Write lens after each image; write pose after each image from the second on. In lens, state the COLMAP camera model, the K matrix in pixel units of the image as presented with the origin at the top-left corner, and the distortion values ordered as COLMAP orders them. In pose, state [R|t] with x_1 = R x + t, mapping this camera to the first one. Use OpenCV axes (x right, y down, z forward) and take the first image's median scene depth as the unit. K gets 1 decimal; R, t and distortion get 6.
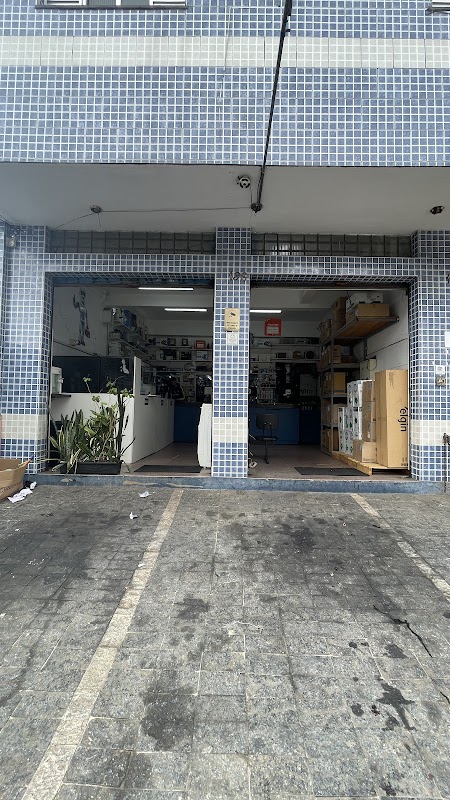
lens RADIAL K [[328.5, 0, 225.0], [0, 328.5, 400.0], [0, 0, 1]] dist [-0.000400, 0.000155]
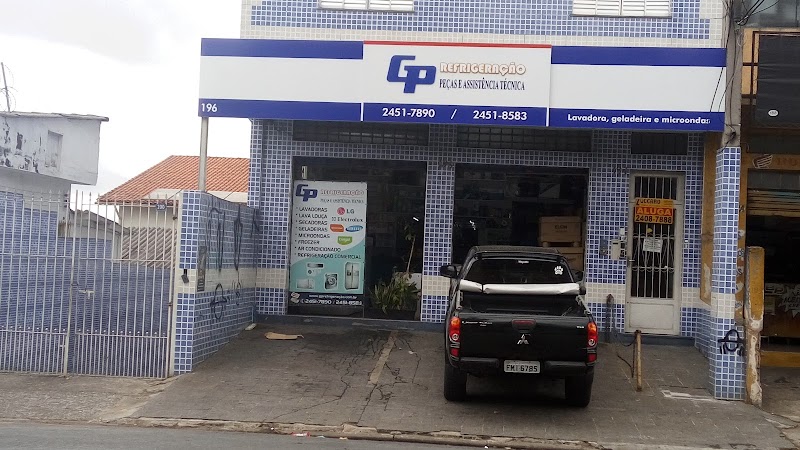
lens RADIAL K [[1028.2, 0, 400.0], [0, 1028.2, 225.0], [0, 0, 1]] dist [0.001655, 0.000217]
pose [[0.998436, 0.027099, -0.048901, 0.064531], [-0.027557, 0.999582, -0.008713, -0.105607], [0.048644, 0.010047, 0.998766, -2.985442]]
